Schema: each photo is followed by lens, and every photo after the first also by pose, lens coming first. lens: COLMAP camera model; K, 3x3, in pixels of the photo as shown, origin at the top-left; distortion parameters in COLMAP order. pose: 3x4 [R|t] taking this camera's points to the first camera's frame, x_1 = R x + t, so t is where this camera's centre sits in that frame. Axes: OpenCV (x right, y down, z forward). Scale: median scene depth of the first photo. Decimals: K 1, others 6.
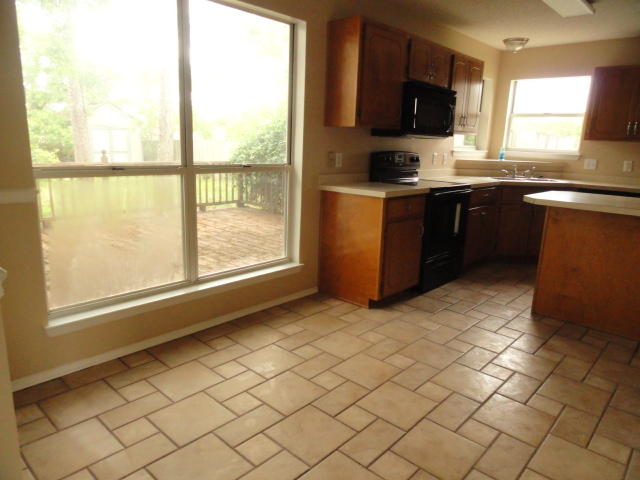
lens RADIAL K [[436.1, 0, 320.0], [0, 436.1, 240.0], [0, 0, 1]] dist [-0.005055, -0.000313]
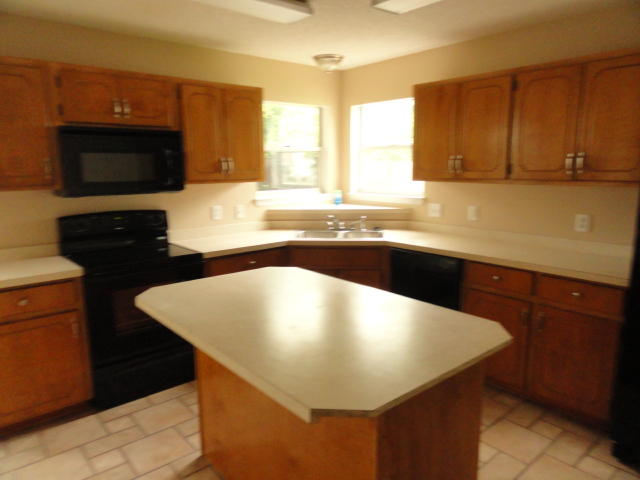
lens RADIAL K [[448.9, 0, 337.3], [0, 448.9, 242.4], [0, 0, 1]] dist [0.042119, -0.000463]
pose [[0.993003, -0.026907, -0.114983, 0.553217], [0.021208, 0.998499, -0.050506, -0.084630], [0.116170, 0.047715, 0.992083, 0.213645]]
